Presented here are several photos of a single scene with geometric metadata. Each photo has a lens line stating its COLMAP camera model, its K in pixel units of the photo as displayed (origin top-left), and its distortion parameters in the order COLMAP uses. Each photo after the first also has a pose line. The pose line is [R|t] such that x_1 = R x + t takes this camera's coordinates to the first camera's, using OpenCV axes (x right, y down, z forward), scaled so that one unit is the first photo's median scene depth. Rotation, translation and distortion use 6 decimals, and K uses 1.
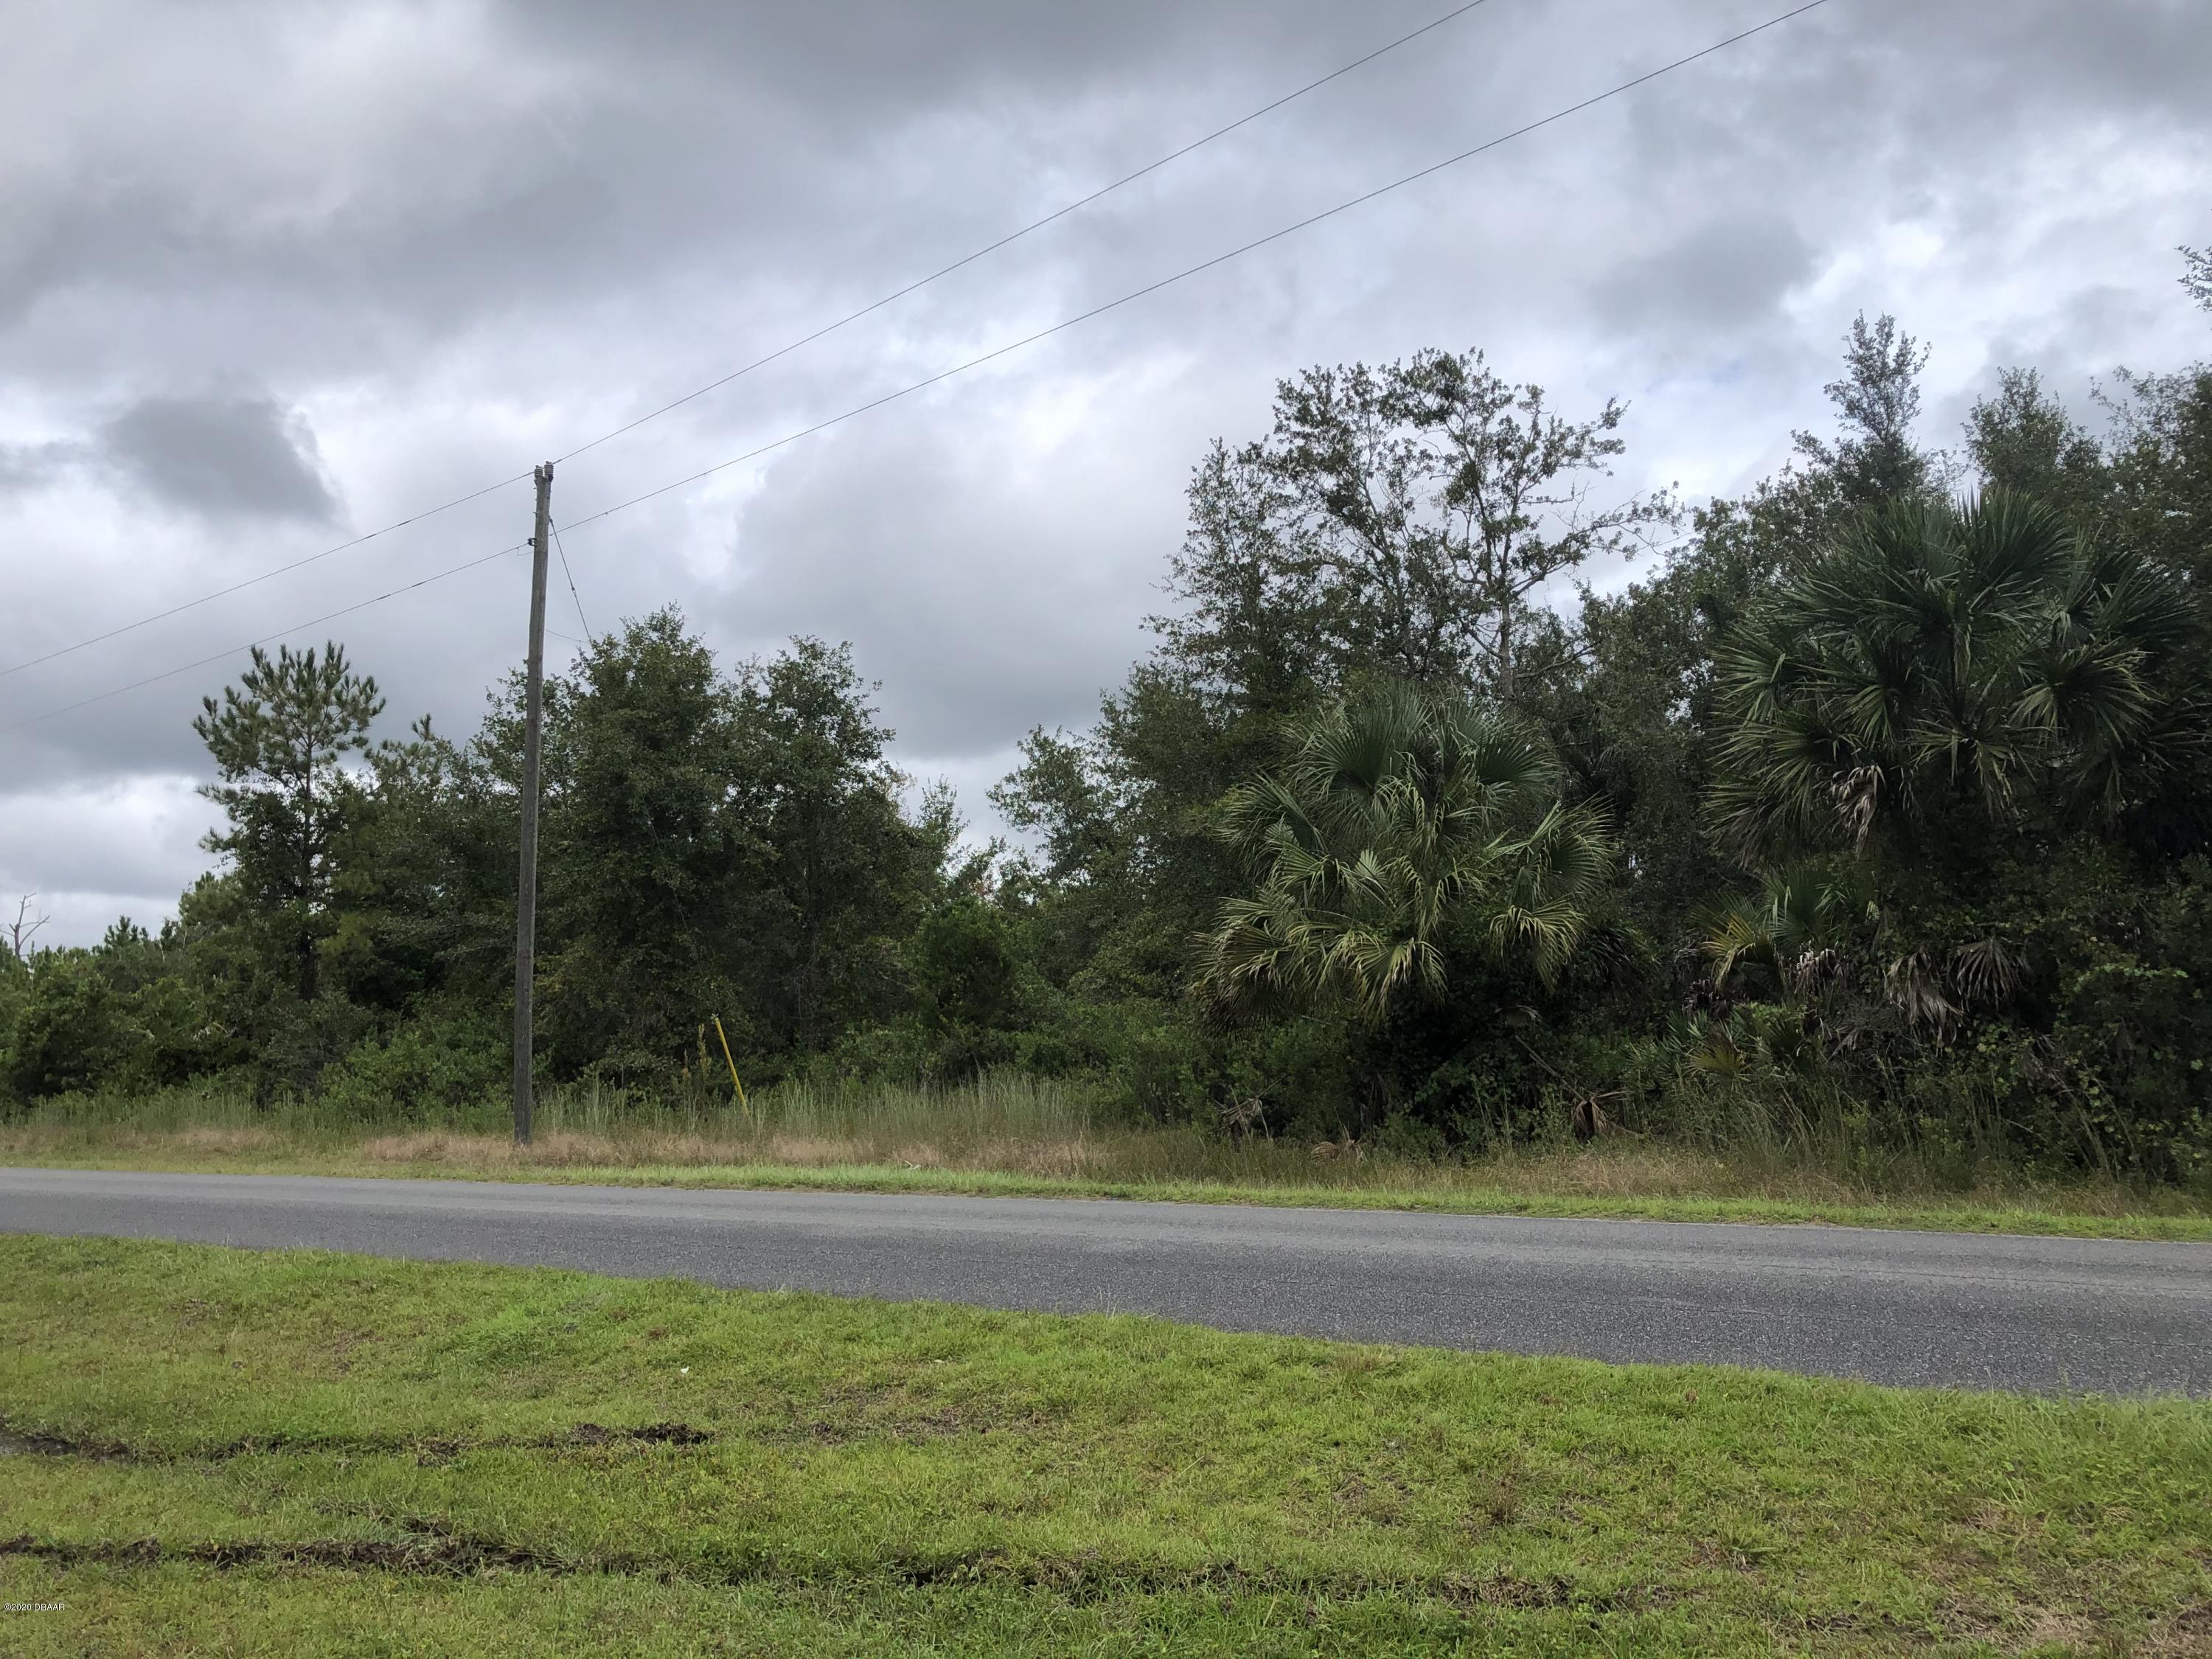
lens RADIAL K [[1783.5, 0, 1109.2], [0, 1783.5, 915.6], [0, 0, 1]] dist [0.004508, -0.000056]
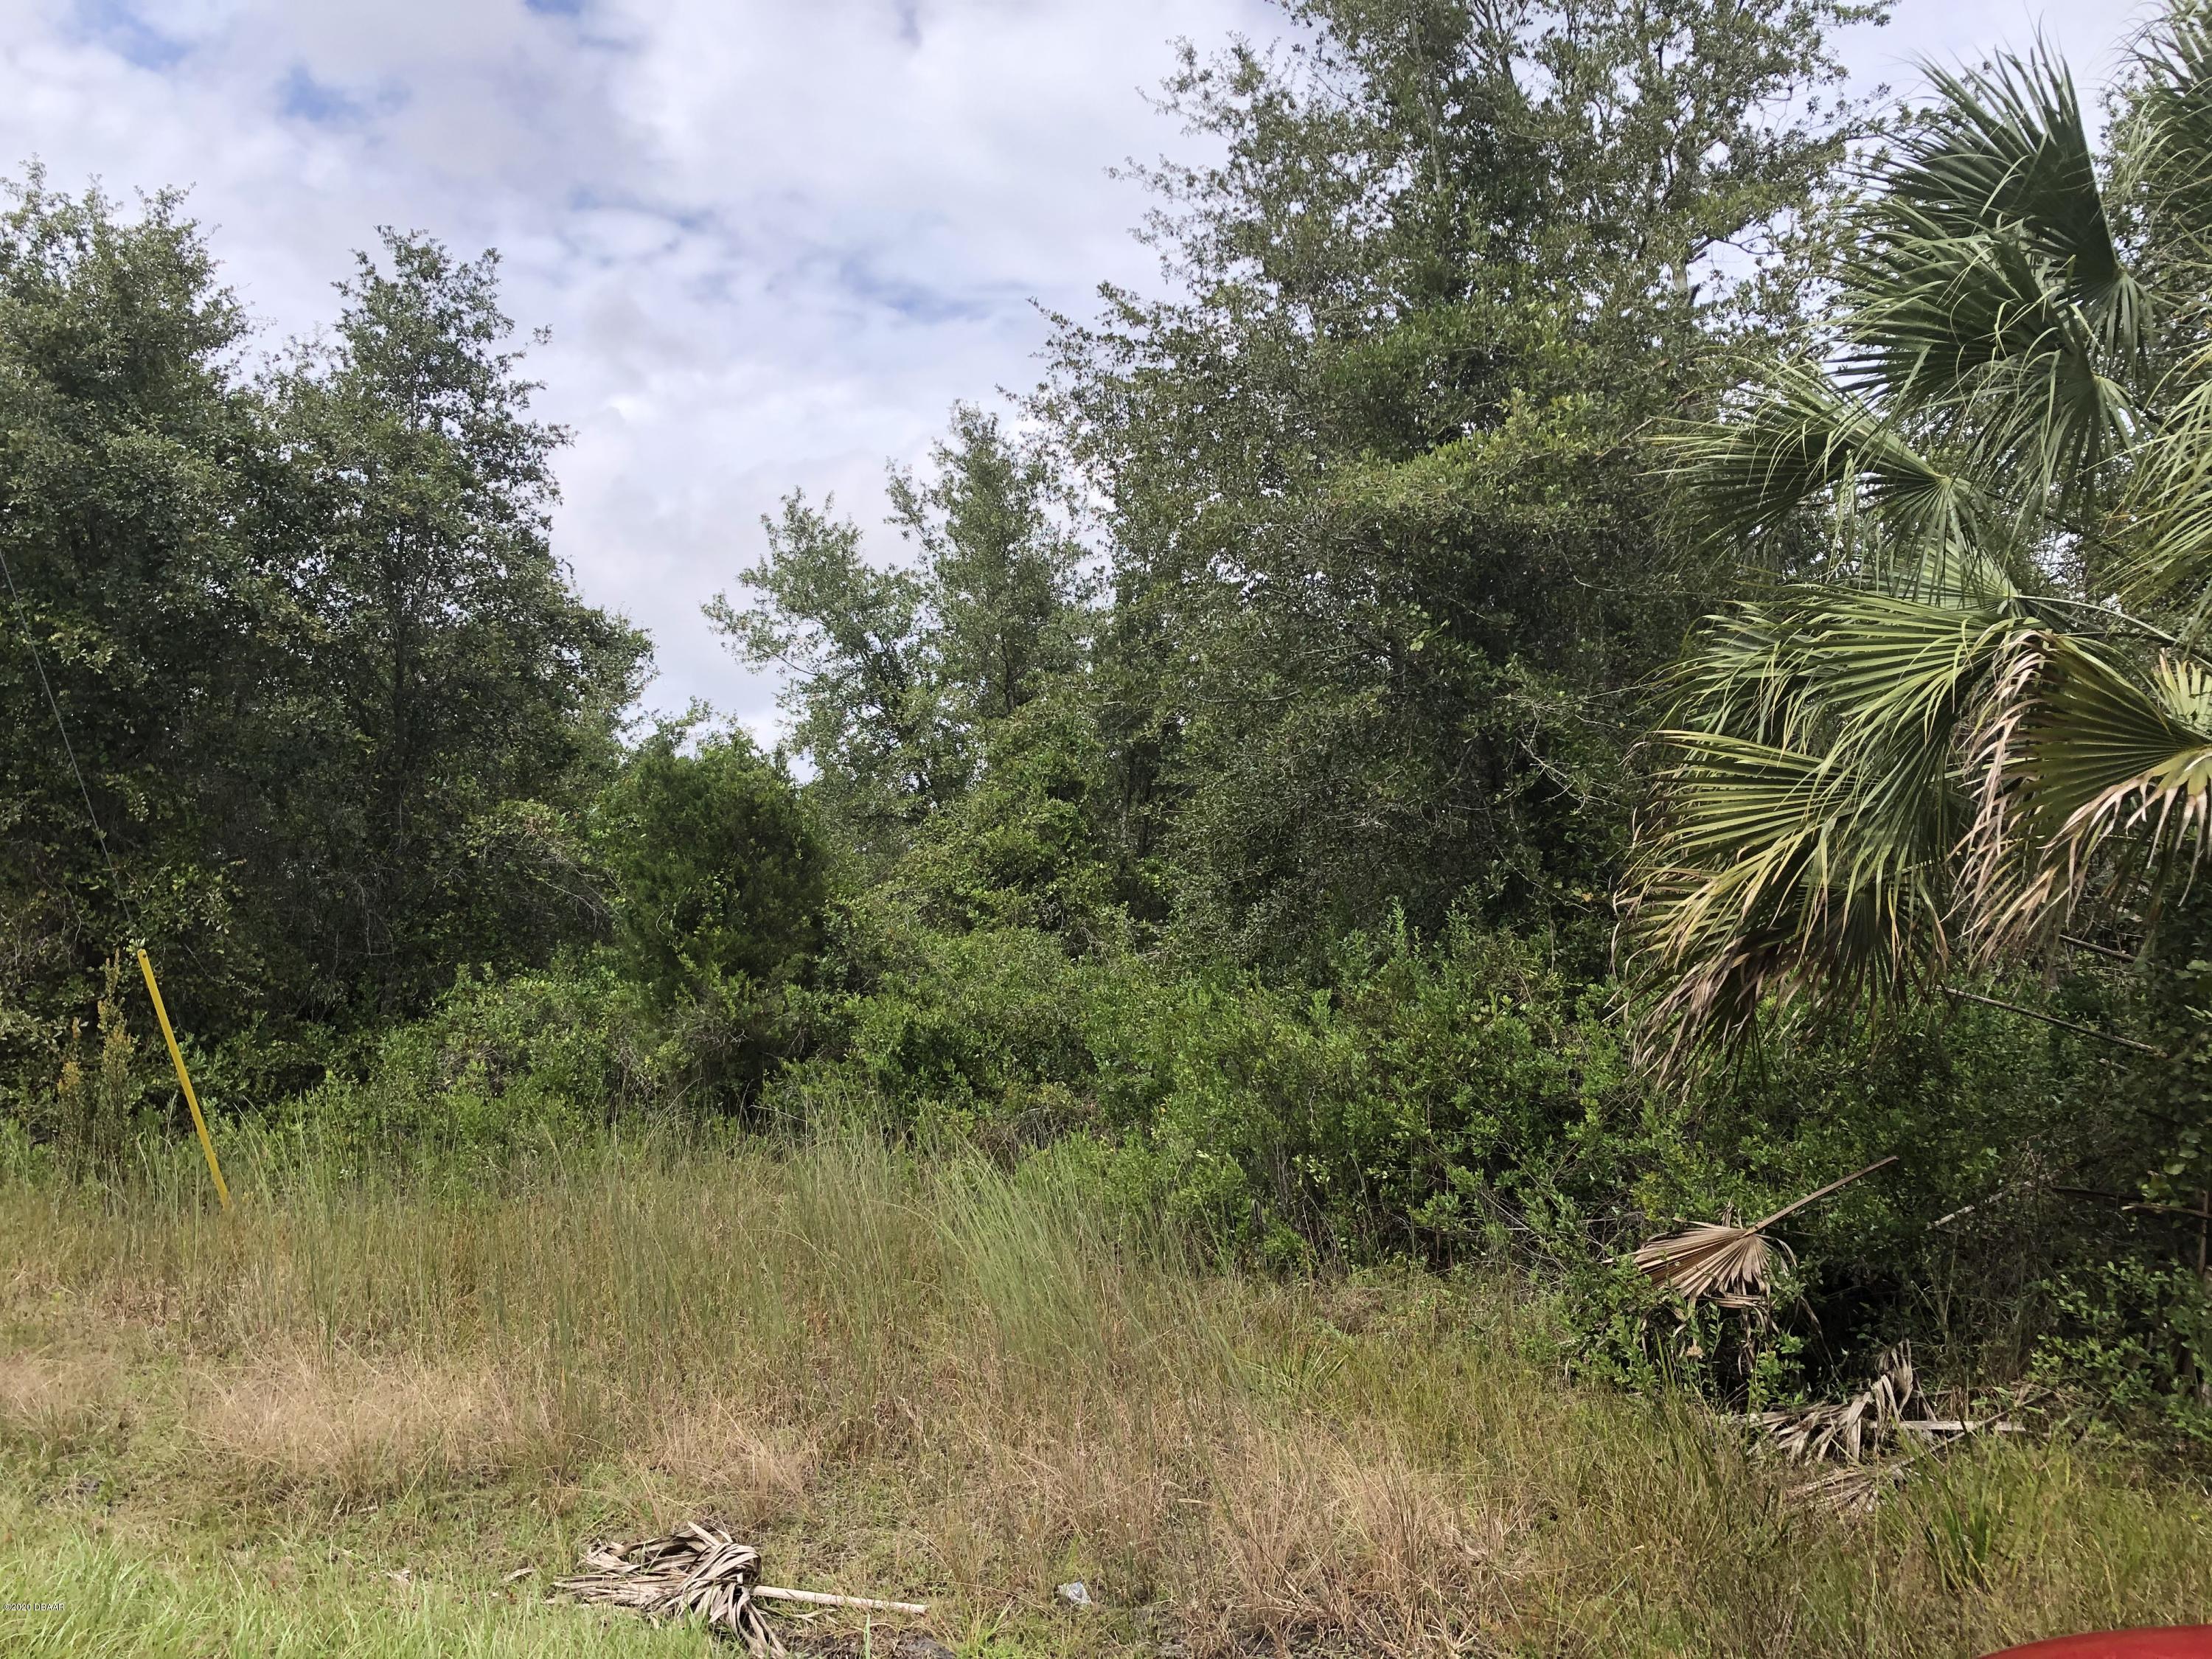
lens RADIAL K [[1767.6, 0, 1086.3], [0, 1767.6, 832.1], [0, 0, 1]] dist [-0.012990, -0.007366]
pose [[0.981638, 0.033937, 0.187710, -0.062898], [-0.031059, 0.999351, -0.018257, 0.024700], [-0.188208, 0.012092, 0.982055, 0.439219]]
